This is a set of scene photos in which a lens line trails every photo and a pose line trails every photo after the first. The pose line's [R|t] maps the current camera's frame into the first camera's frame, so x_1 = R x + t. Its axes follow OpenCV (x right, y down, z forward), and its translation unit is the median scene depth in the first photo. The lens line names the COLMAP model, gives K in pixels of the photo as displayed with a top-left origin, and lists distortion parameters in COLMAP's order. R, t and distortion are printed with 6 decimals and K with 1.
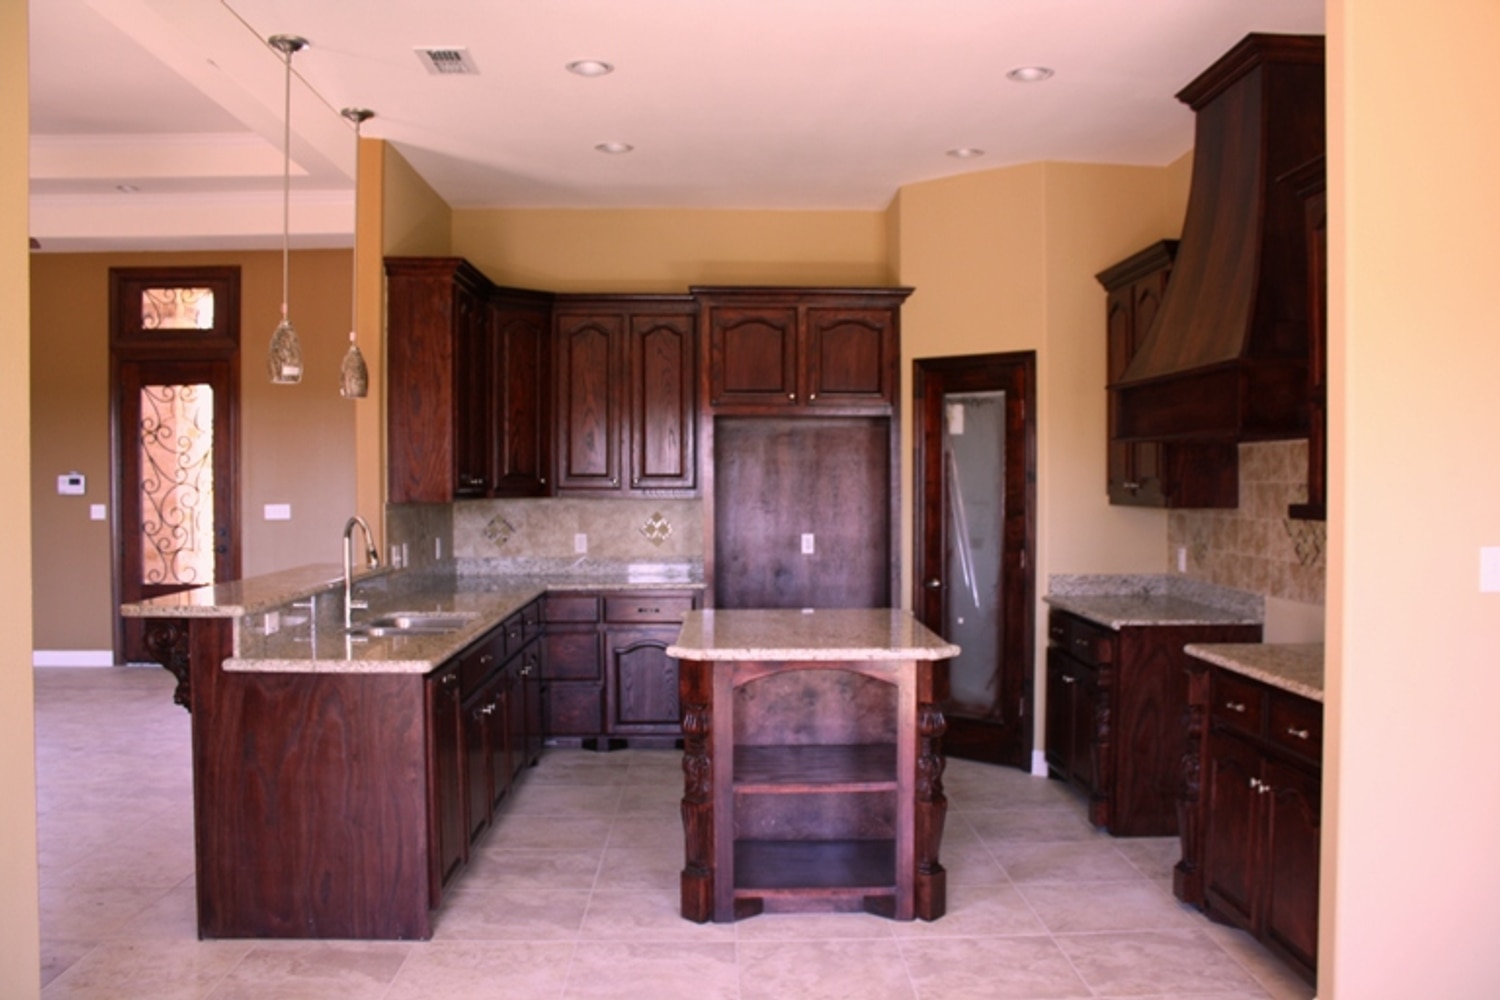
lens RADIAL K [[1253.6, 0, 750.0], [0, 1253.6, 500.0], [0, 0, 1]] dist [-0.083783, -0.000682]
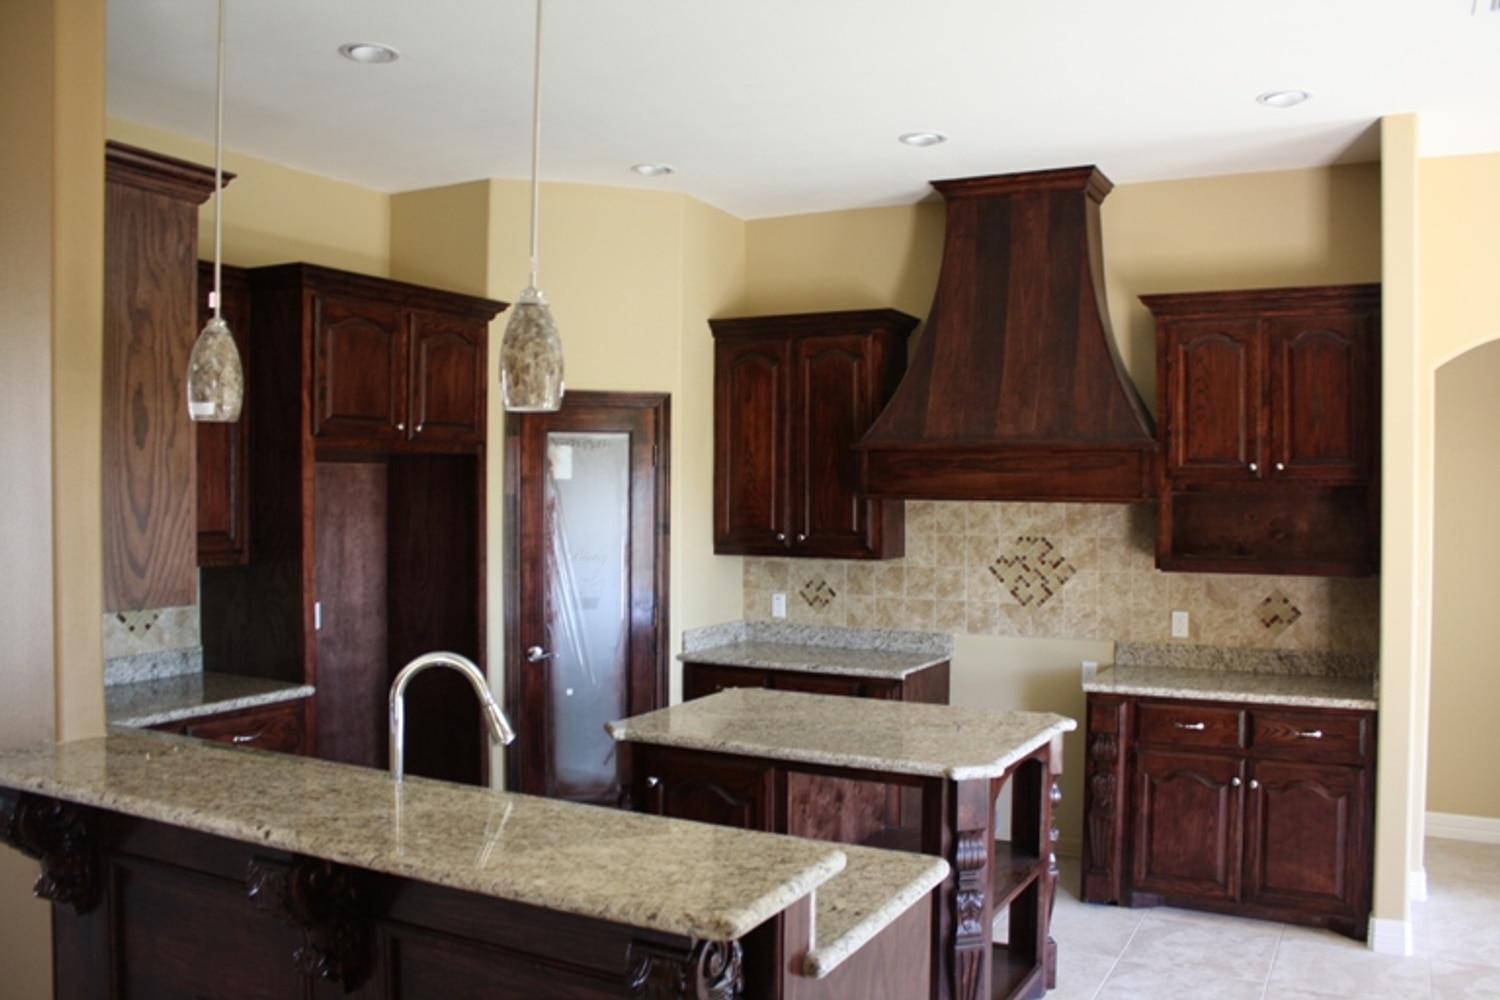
lens RADIAL K [[1273.3, 0, 750.0], [0, 1273.3, 500.0], [0, 0, 1]] dist [-0.104928, 0.002159]
pose [[0.494839, -0.005631, 0.868967, -0.582695], [0.008410, 0.999963, 0.001692, -0.041704], [-0.868944, 0.006471, 0.494868, 0.483140]]
